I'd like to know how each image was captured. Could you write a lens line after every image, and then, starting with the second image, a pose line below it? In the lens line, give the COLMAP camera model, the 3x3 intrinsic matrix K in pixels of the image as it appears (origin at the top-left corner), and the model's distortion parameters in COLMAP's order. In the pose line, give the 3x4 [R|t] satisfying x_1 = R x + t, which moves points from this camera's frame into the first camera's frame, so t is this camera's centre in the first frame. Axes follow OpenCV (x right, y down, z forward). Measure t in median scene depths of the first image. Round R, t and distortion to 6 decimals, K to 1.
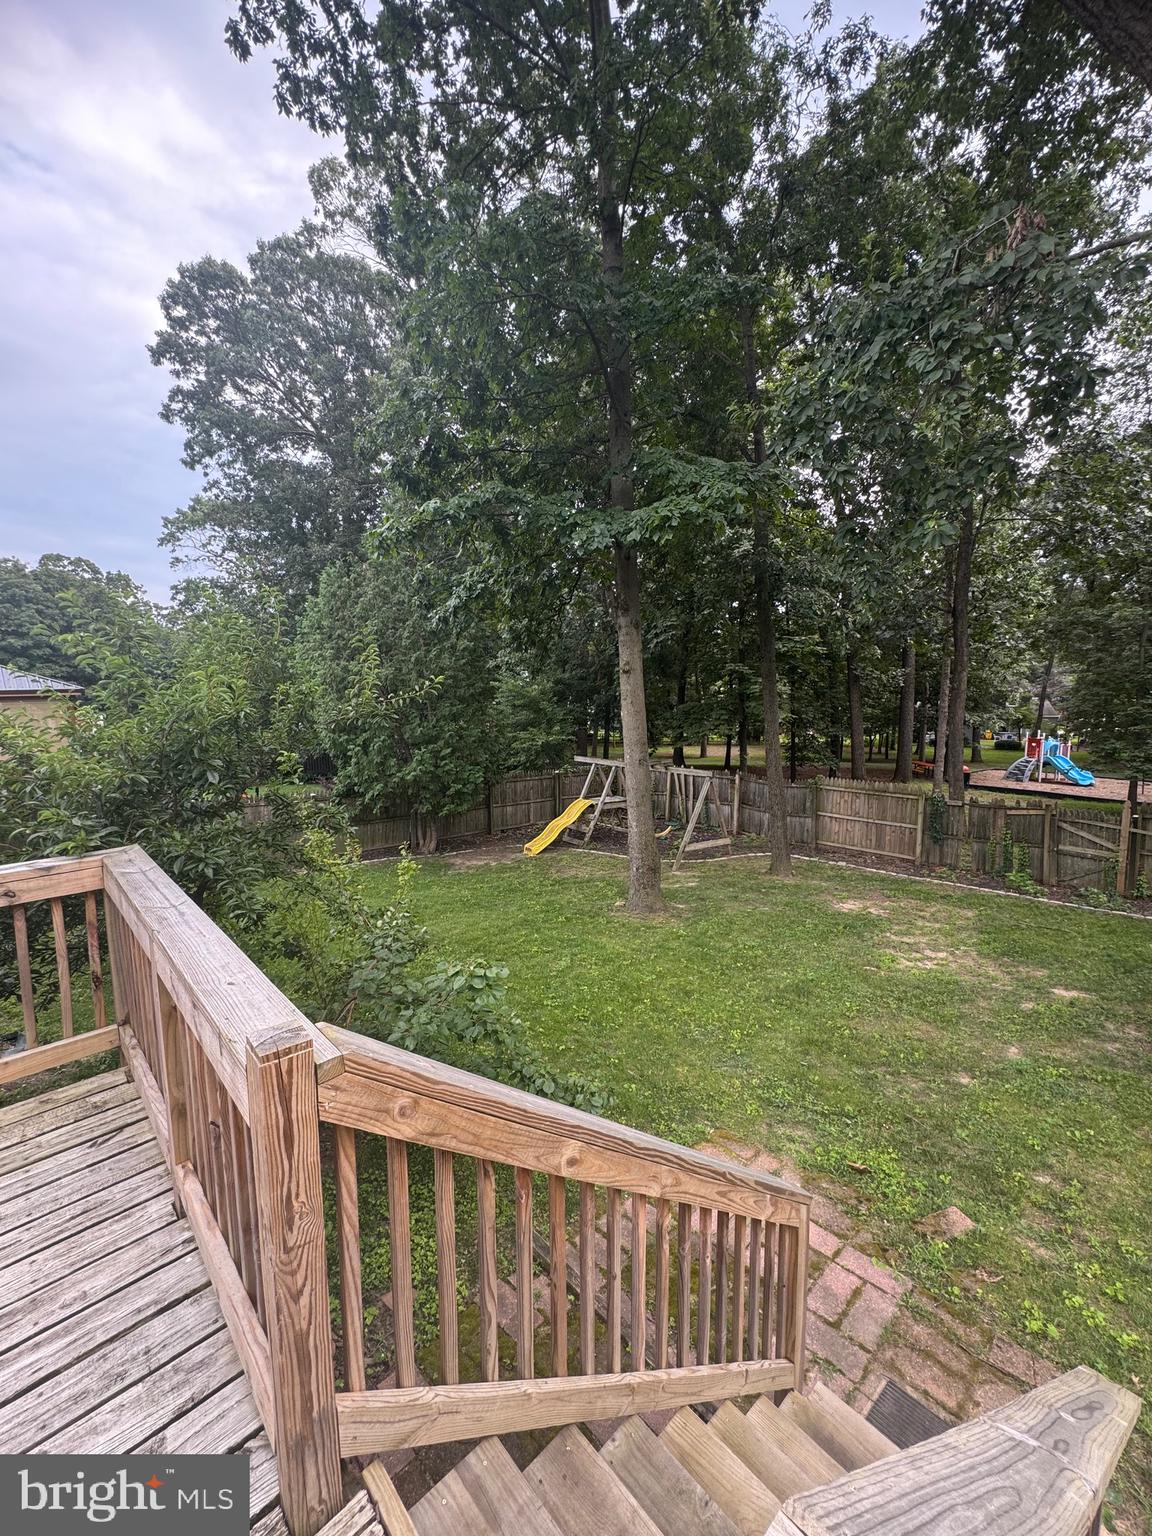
lens RADIAL K [[618.0, 0, 575.8], [0, 618.0, 765.5], [0, 0, 1]] dist [0.000938, 0.001091]
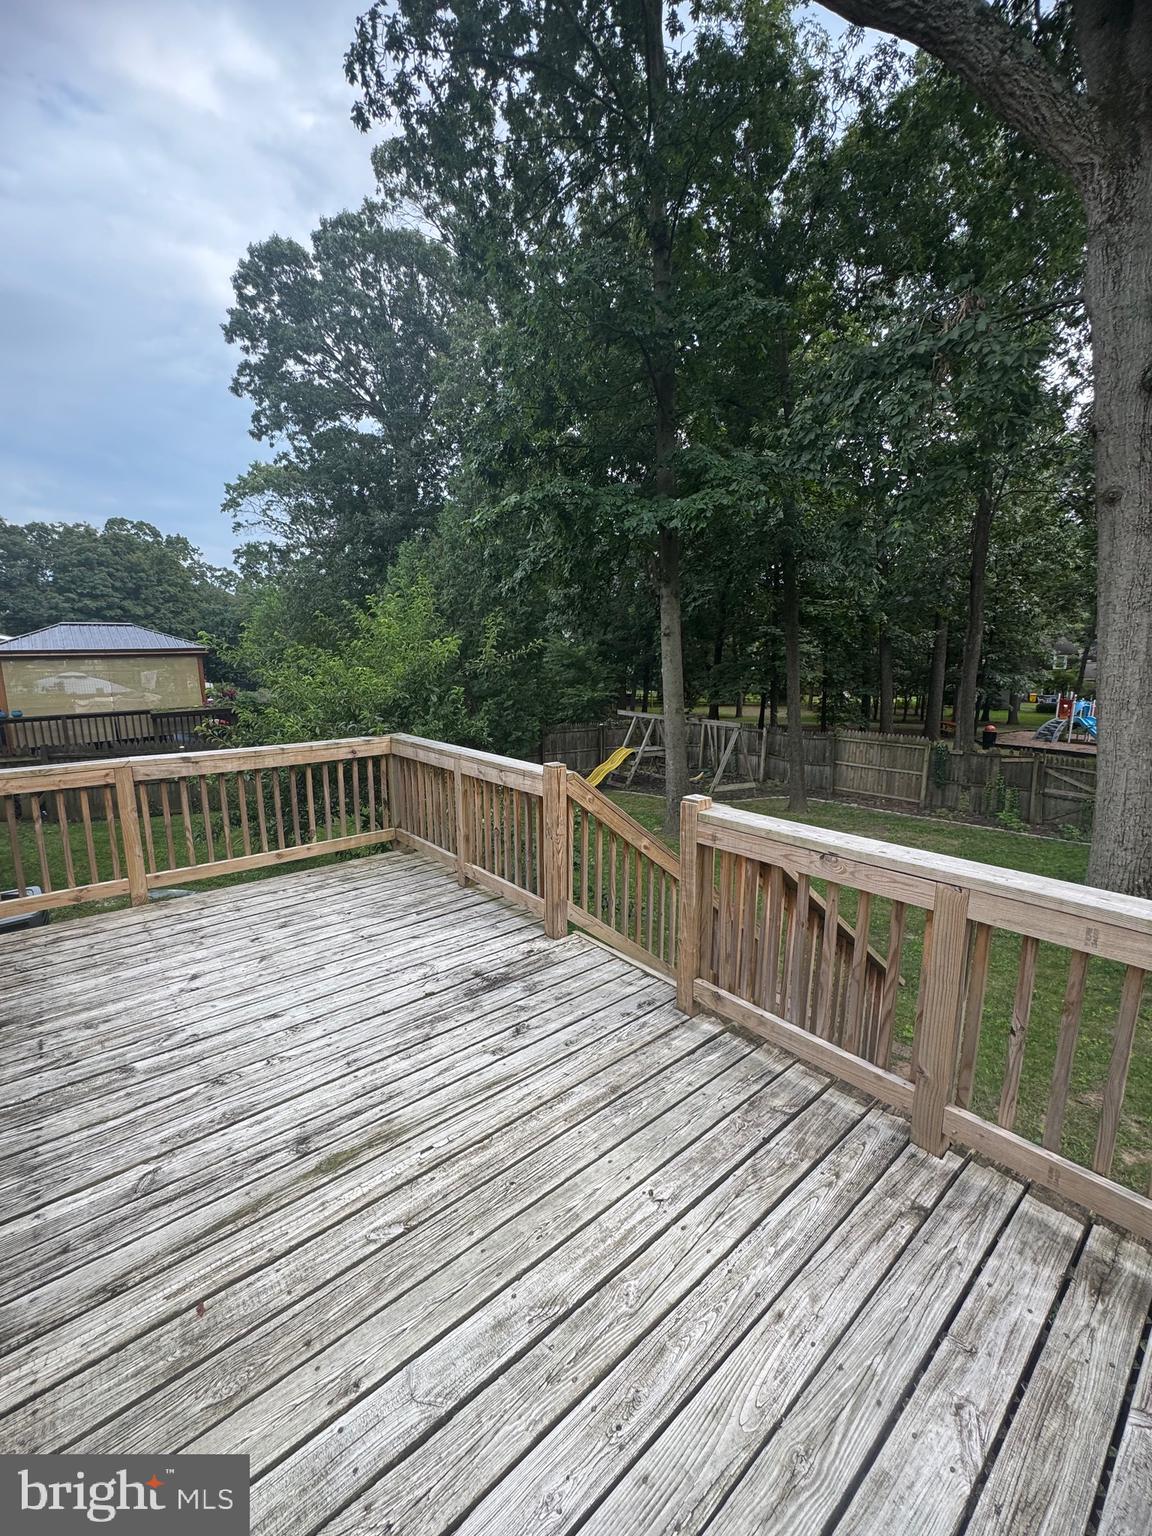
lens RADIAL K [[618.0, 0, 578.9], [0, 618.0, 767.0], [0, 0, 1]] dist [0.000938, 0.001091]
pose [[0.998562, 0.013105, -0.051978, -0.013052], [-0.009747, 0.997880, 0.064350, 0.016537], [0.052711, -0.063751, 0.996573, -0.125482]]
